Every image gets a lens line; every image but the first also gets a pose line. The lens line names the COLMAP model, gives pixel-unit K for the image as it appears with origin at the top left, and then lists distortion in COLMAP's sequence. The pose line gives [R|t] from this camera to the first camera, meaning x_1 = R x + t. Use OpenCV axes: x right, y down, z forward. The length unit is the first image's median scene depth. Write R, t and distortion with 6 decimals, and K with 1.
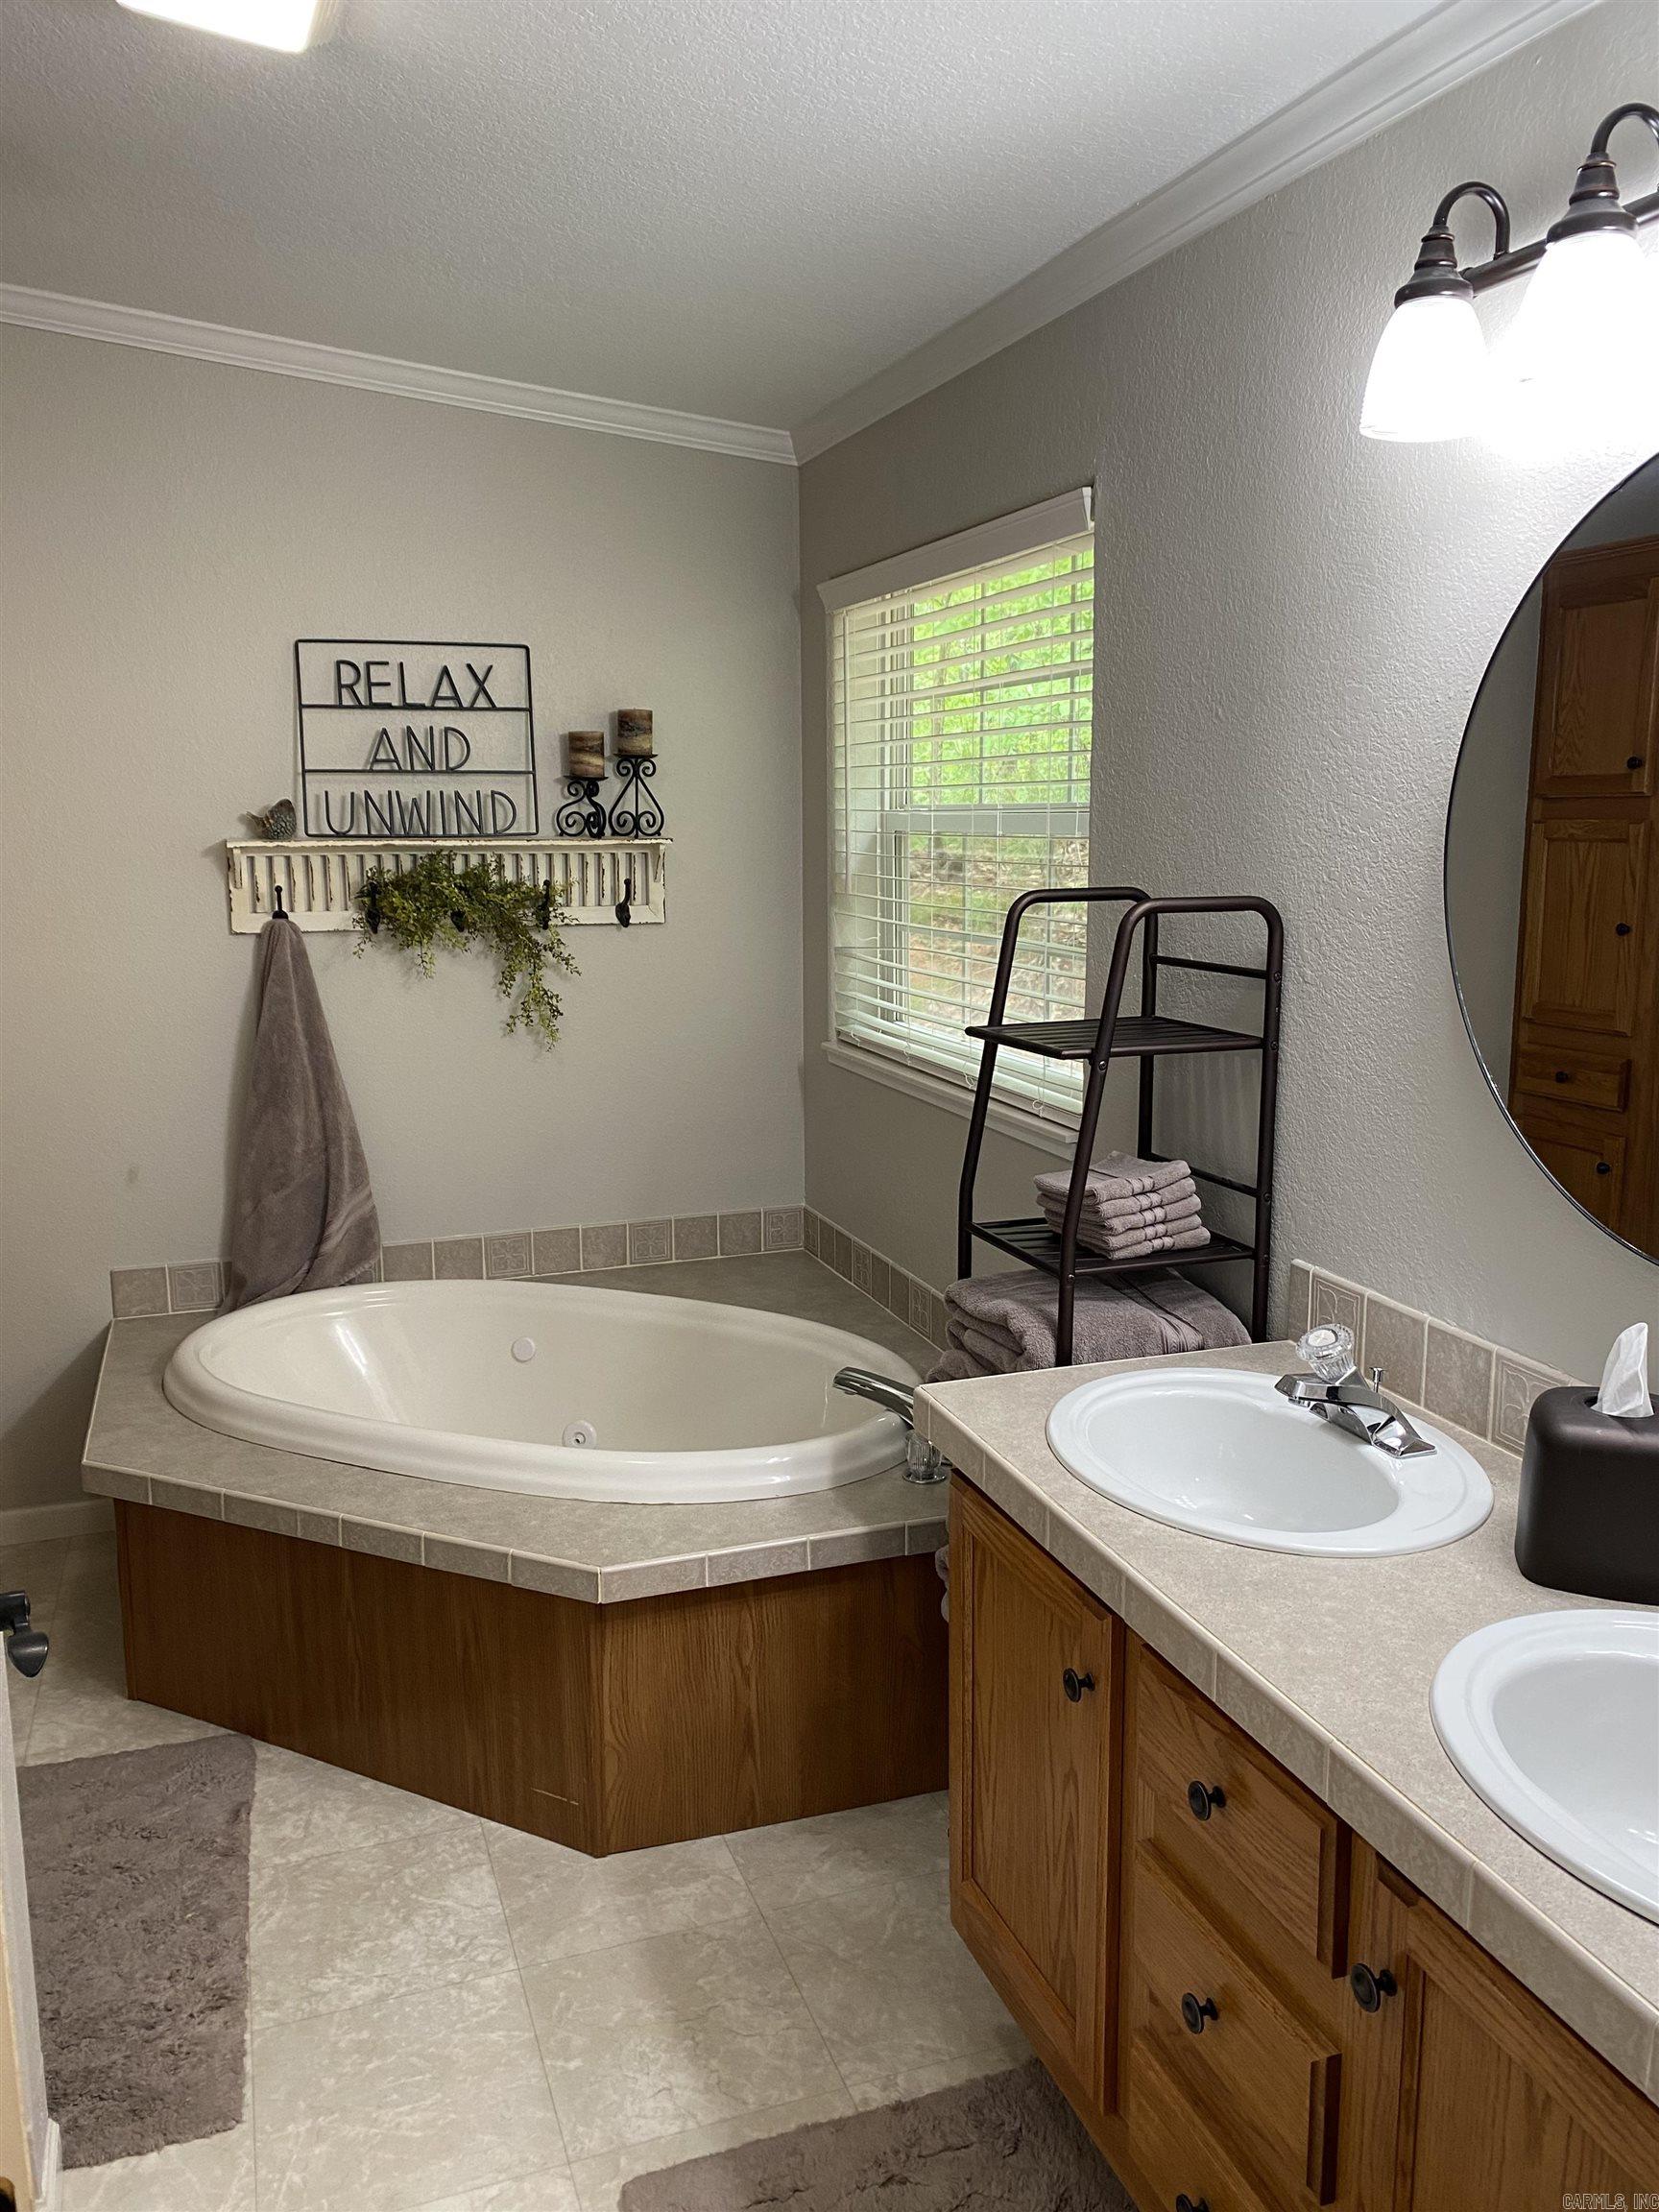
lens RADIAL K [[1693.9, 0, 829.6], [0, 1693.9, 1092.6], [0, 0, 1]] dist [0.074620, -0.113855]
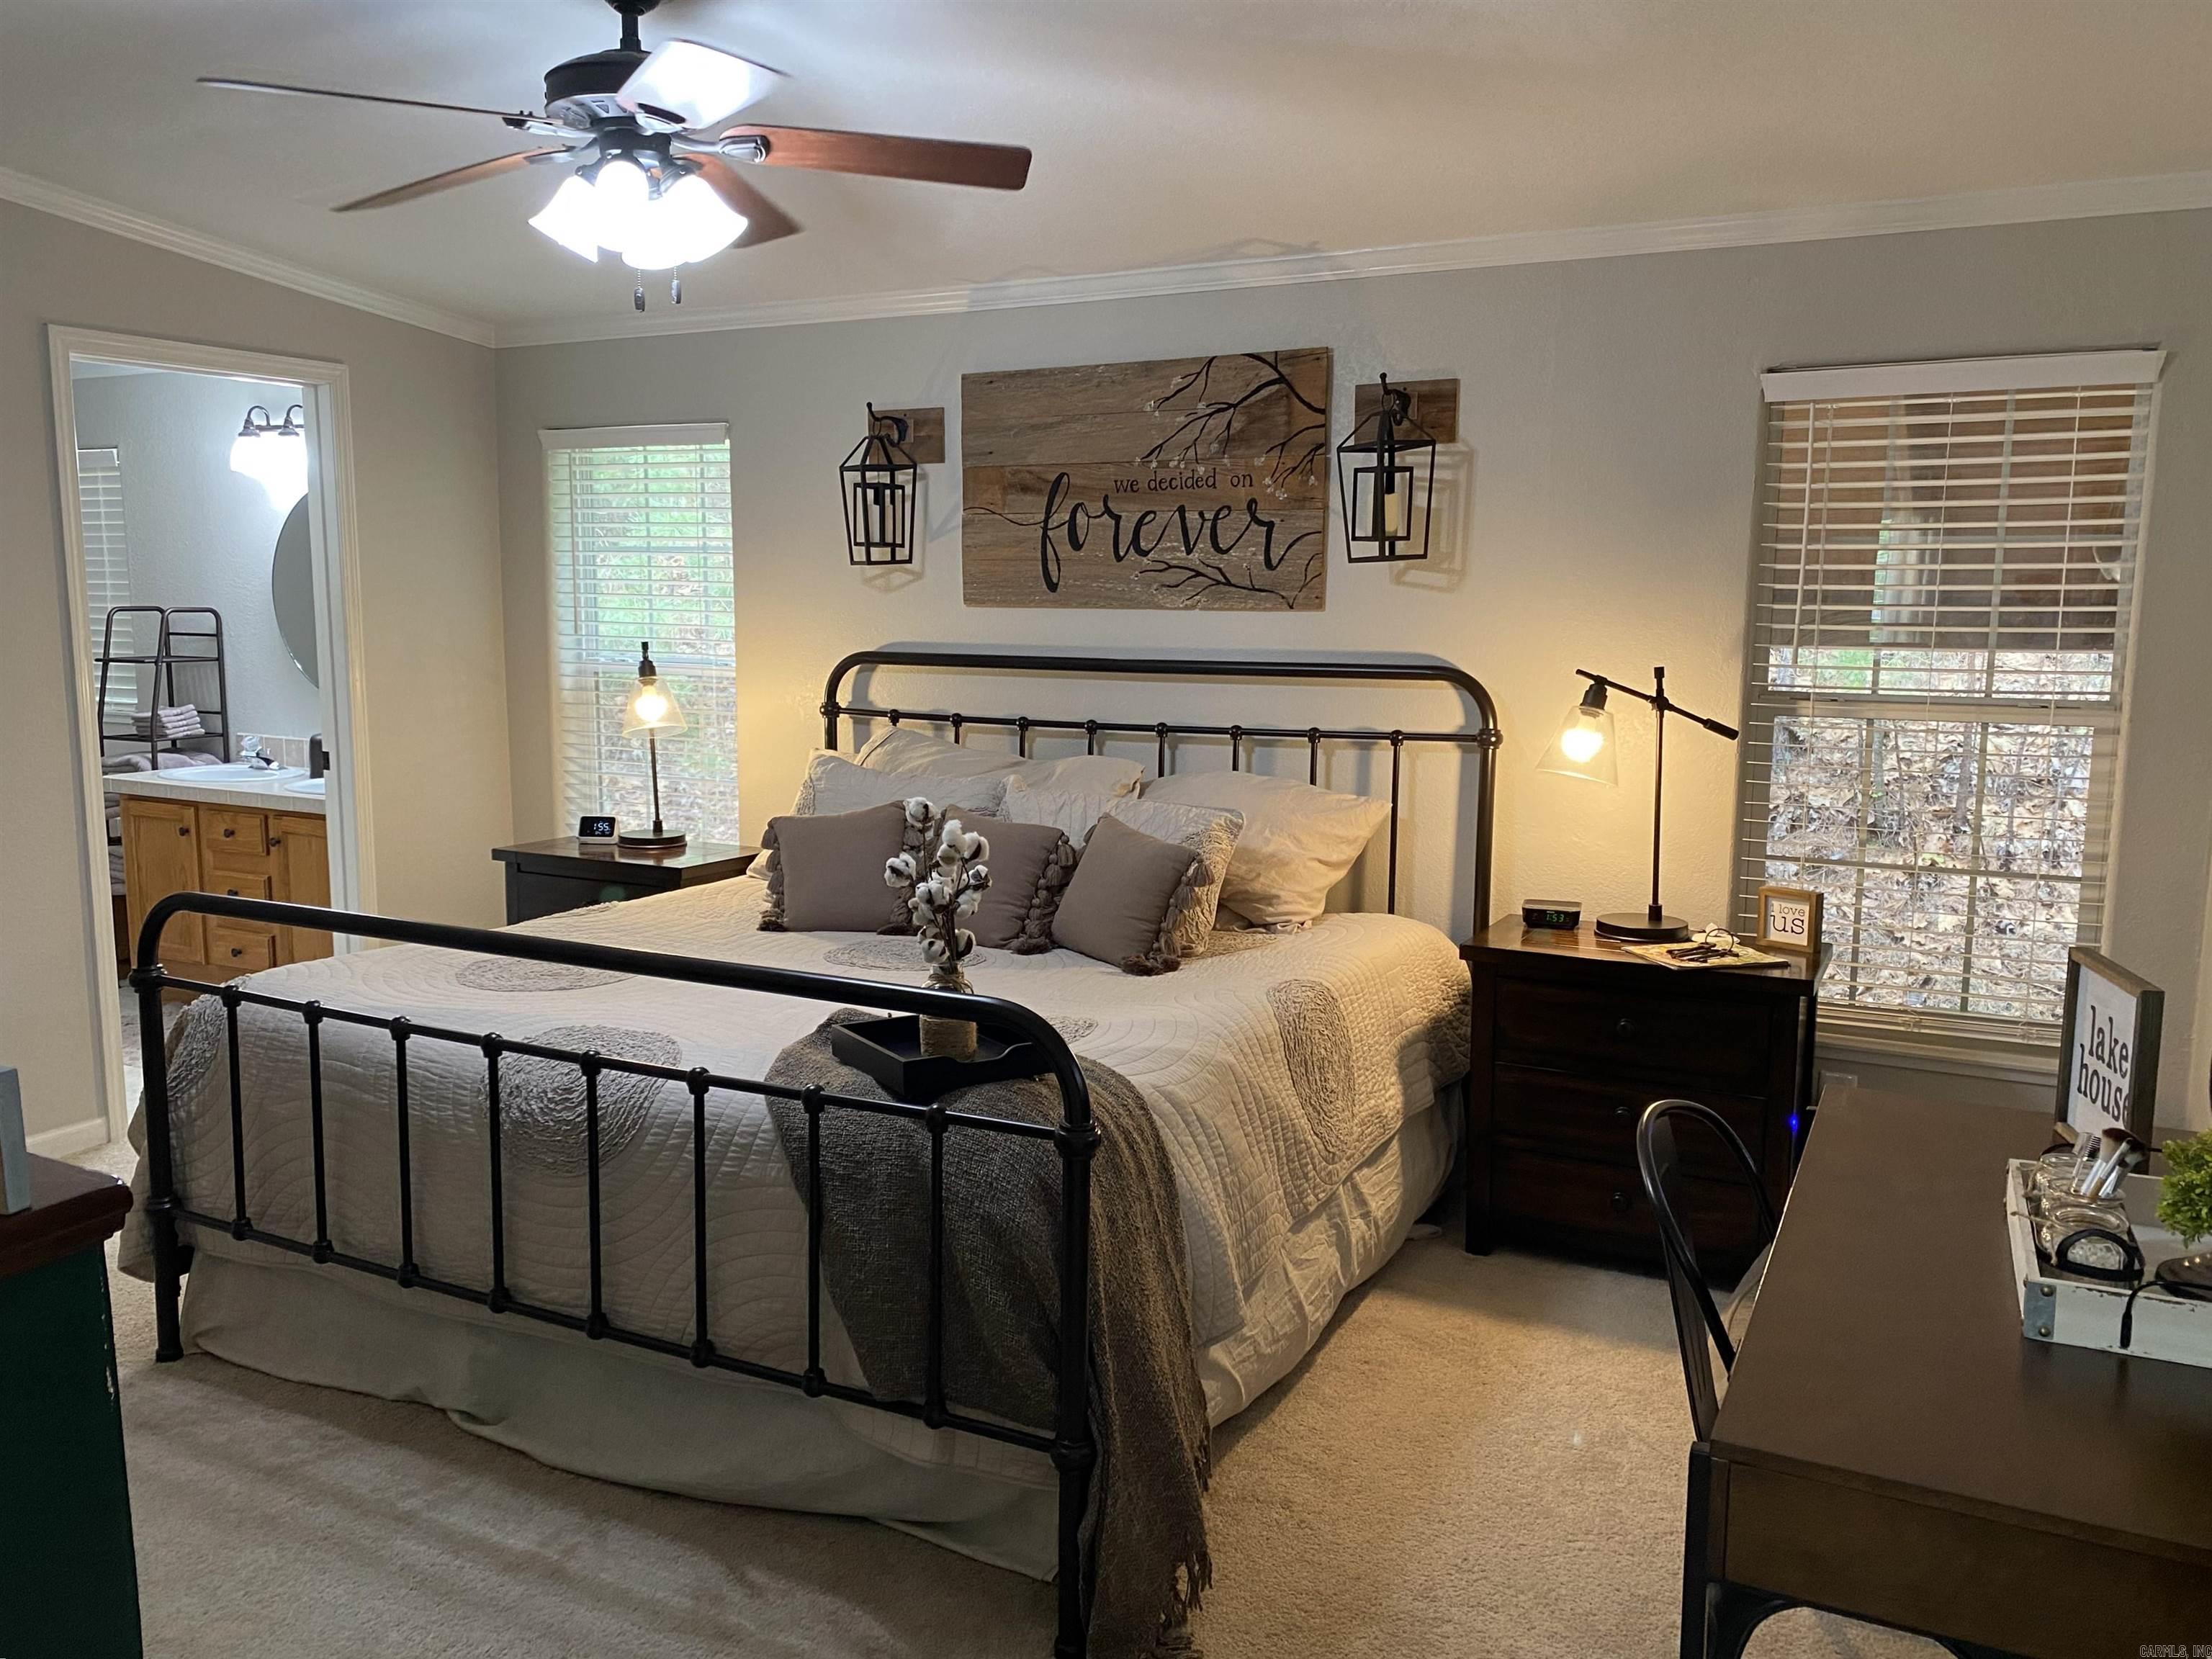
lens RADIAL K [[1695.3, 0, 1077.8], [0, 1695.3, 825.5], [0, 0, 1]] dist [0.063153, -0.105914]
pose [[0.735385, -0.084138, 0.672406, -0.632582], [0.105774, 0.994352, 0.008742, 0.372726], [-0.669344, 0.064694, 0.740131, -2.054690]]
